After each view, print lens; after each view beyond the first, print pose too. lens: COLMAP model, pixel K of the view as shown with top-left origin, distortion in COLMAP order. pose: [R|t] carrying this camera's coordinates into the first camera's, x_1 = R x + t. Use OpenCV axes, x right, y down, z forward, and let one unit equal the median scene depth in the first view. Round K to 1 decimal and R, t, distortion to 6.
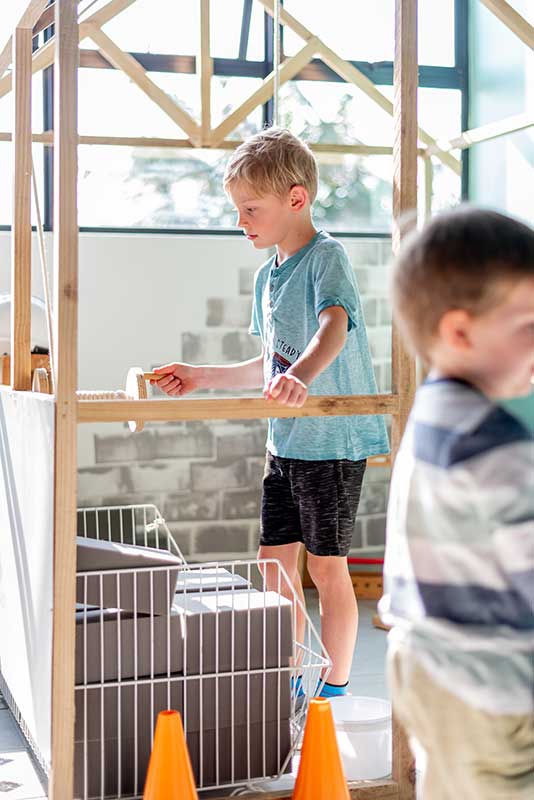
lens RADIAL K [[1243.3, 0, 267.0], [0, 1243.3, 400.0], [0, 0, 1]] dist [0.002377, 0.103124]
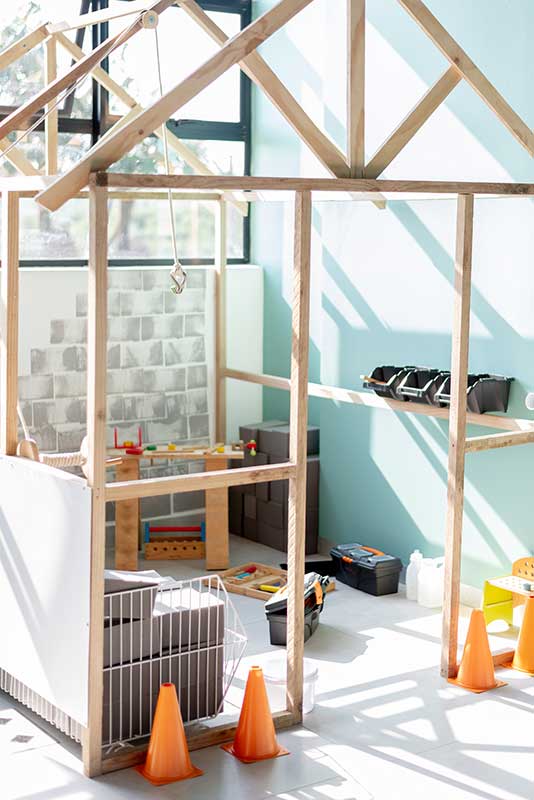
lens RADIAL K [[1243.3, 0, 267.0], [0, 1243.3, 400.0], [0, 0, 1]] dist [0.002377, 0.103124]
pose [[0.963138, -0.019238, 0.268318, -0.329471], [-0.004346, 0.996197, 0.087026, -0.211751], [-0.268972, -0.084984, 0.959391, -0.435597]]
